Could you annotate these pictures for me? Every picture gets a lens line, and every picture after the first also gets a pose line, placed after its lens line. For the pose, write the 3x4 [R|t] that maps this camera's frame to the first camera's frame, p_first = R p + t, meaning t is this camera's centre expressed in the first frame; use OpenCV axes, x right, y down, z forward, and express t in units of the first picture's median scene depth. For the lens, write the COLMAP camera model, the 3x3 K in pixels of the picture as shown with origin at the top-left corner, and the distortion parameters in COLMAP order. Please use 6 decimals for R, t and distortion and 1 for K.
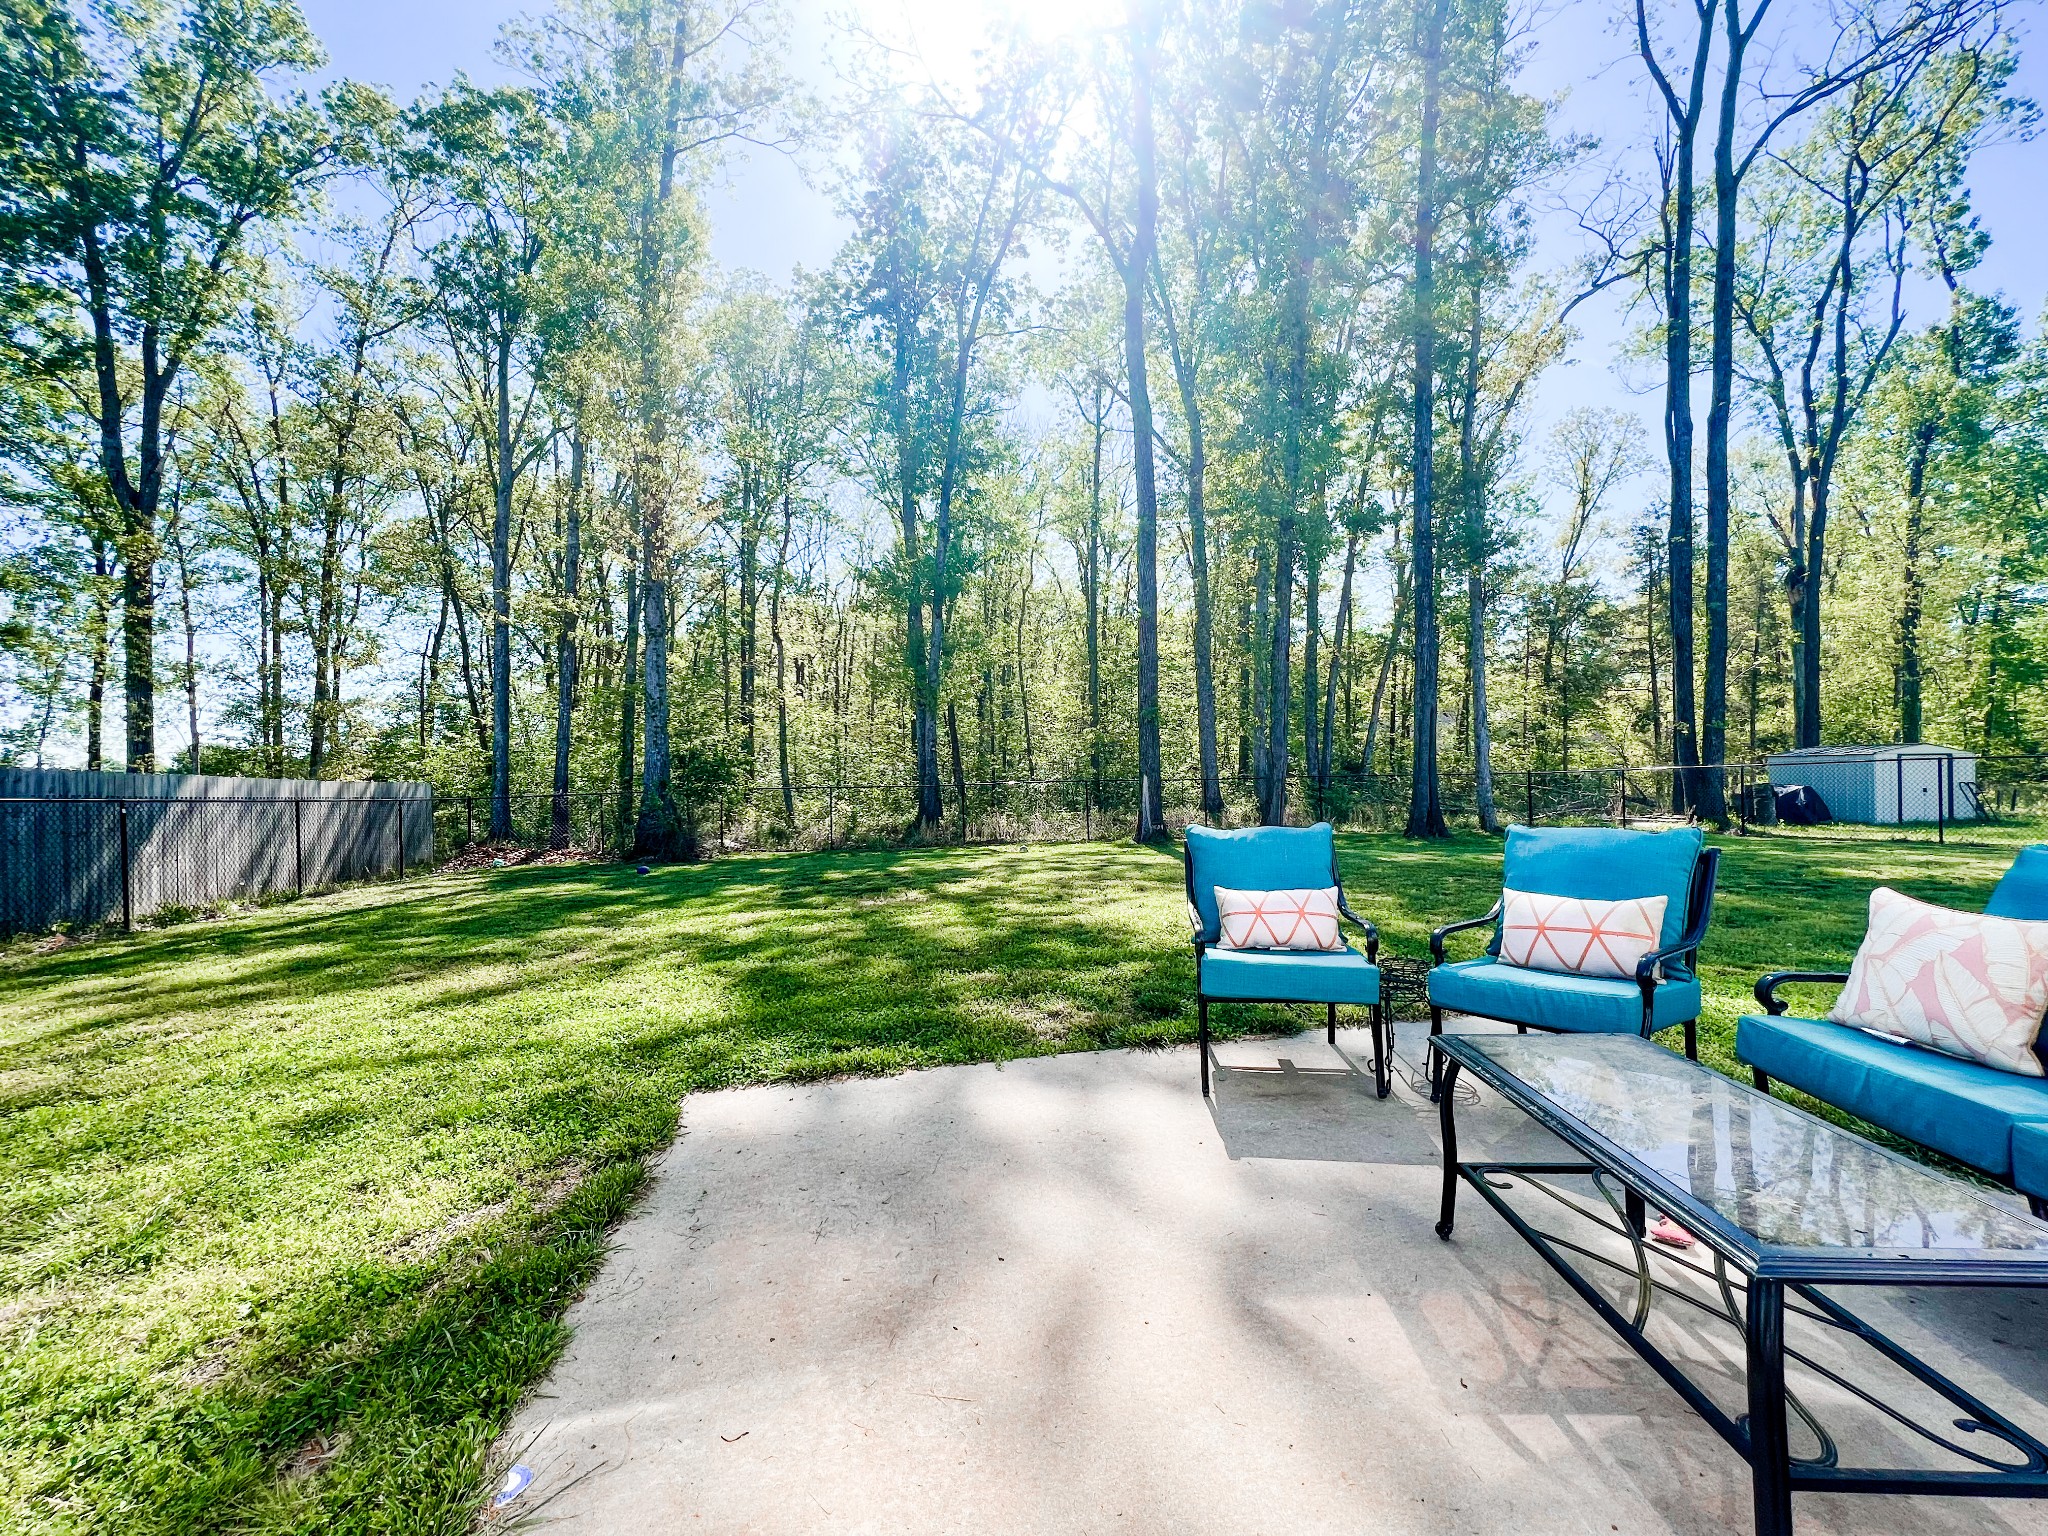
lens RADIAL K [[820.9, 0, 1020.8], [0, 820.9, 766.9], [0, 0, 1]] dist [-0.003103, -0.000569]
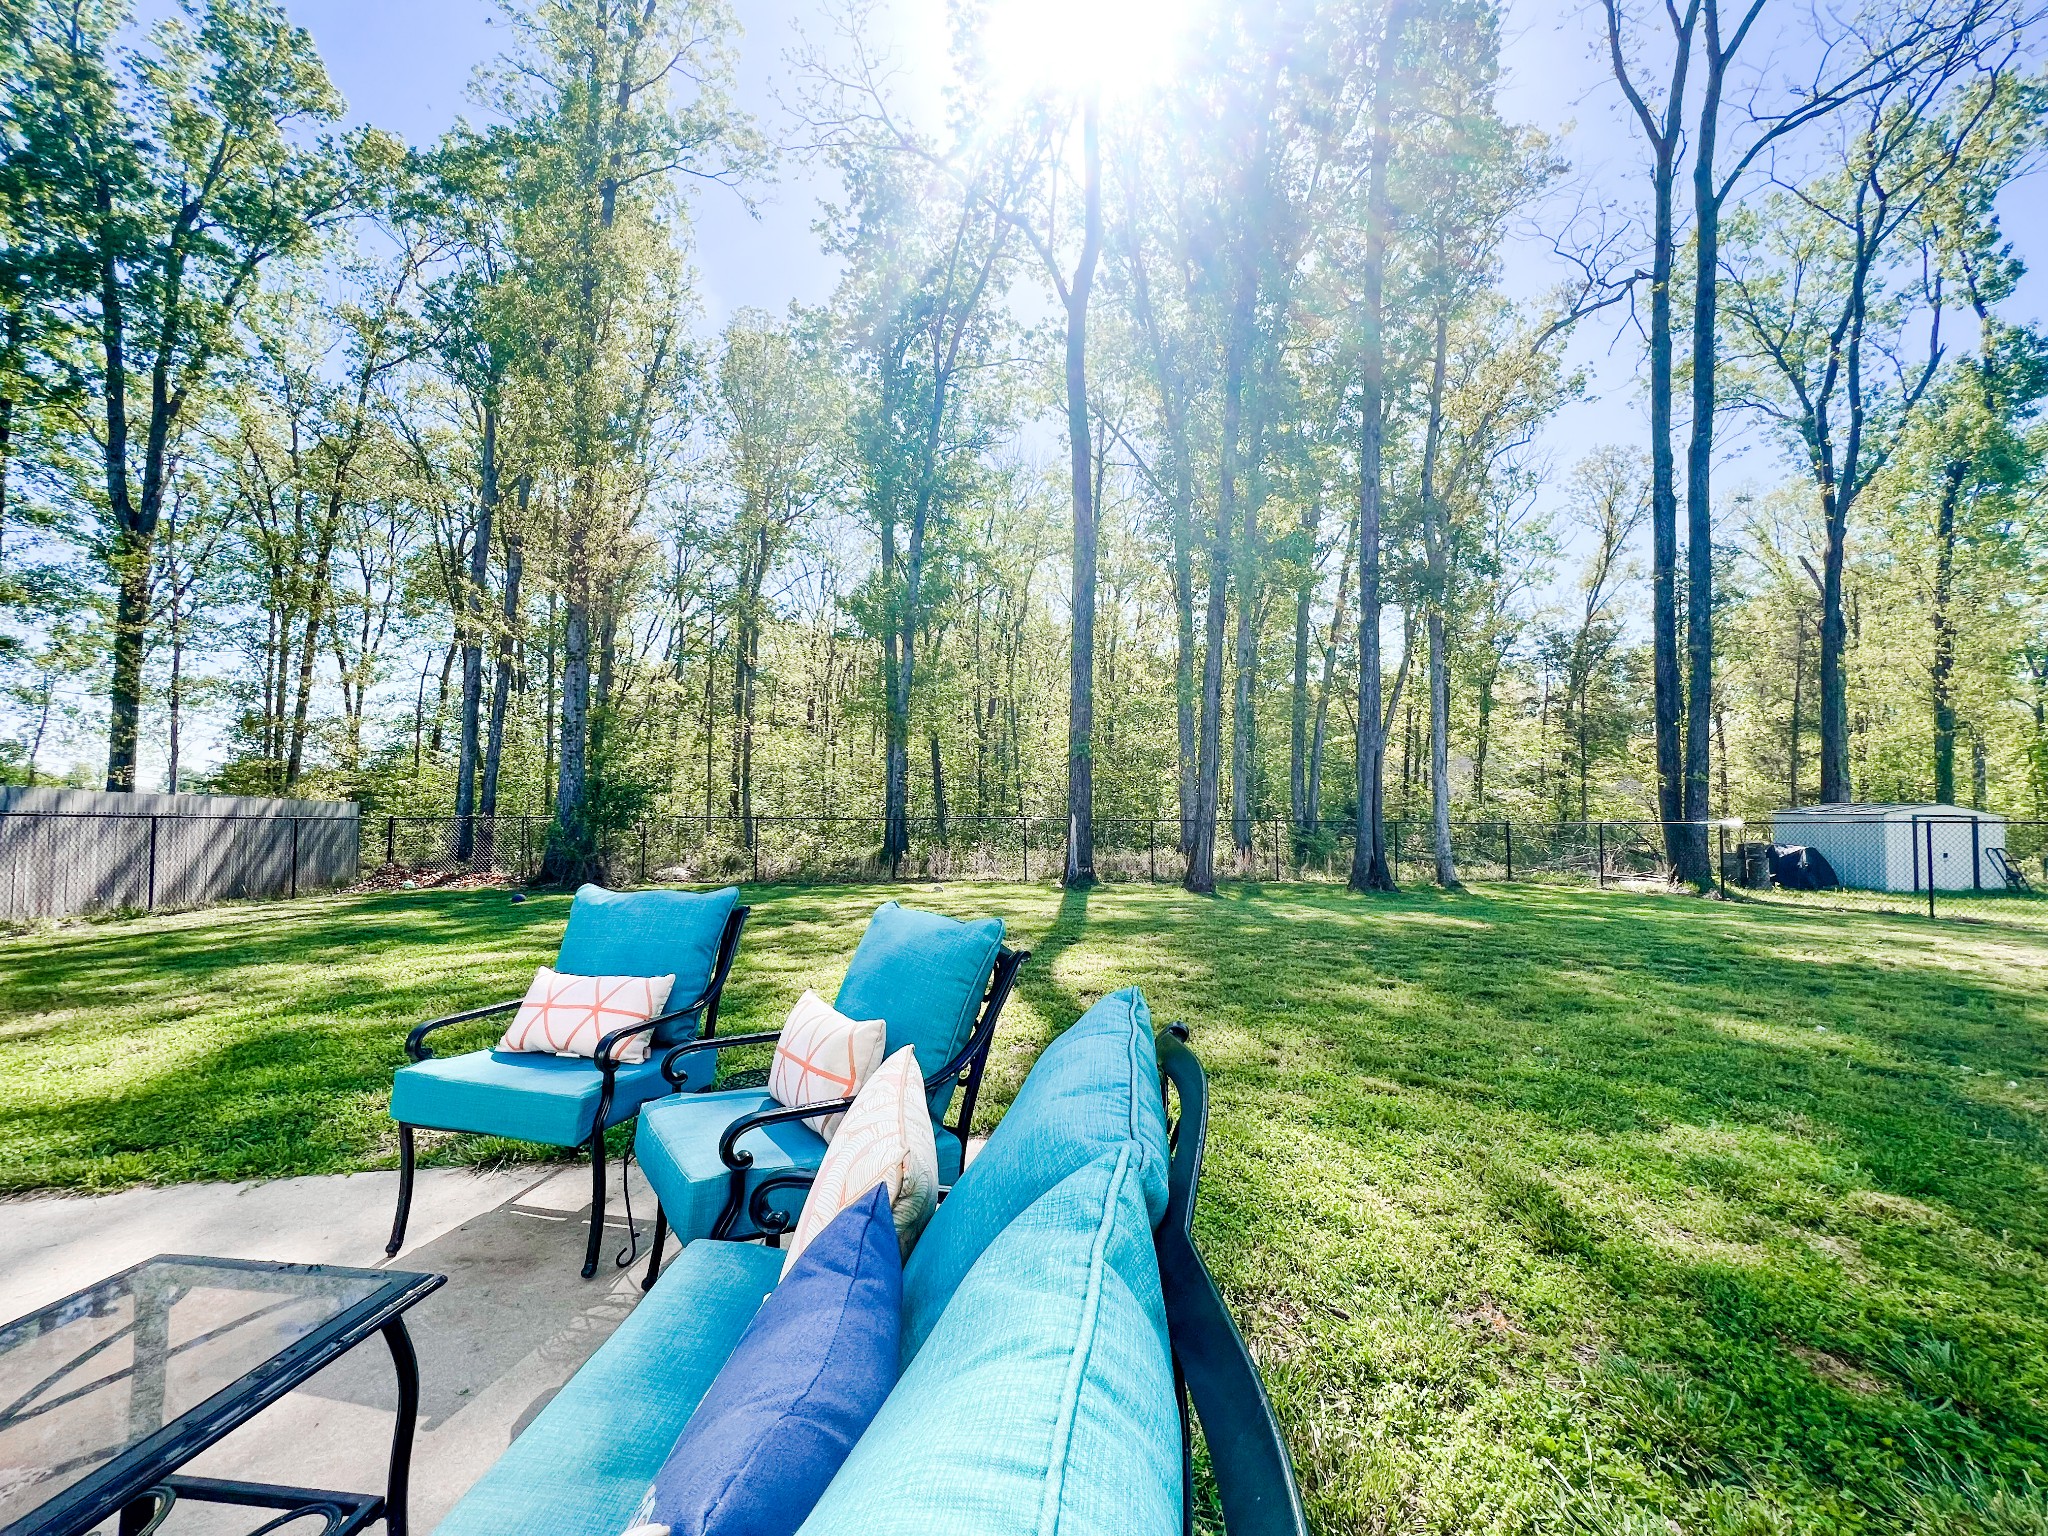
lens RADIAL K [[820.9, 0, 1025.7], [0, 820.9, 766.9], [0, 0, 1]] dist [-0.003103, -0.000569]
pose [[0.998351, 0.025753, -0.051303, 0.107192], [-0.027862, 0.998778, -0.040828, -0.003657], [0.050189, 0.042190, 0.997848, 0.032433]]
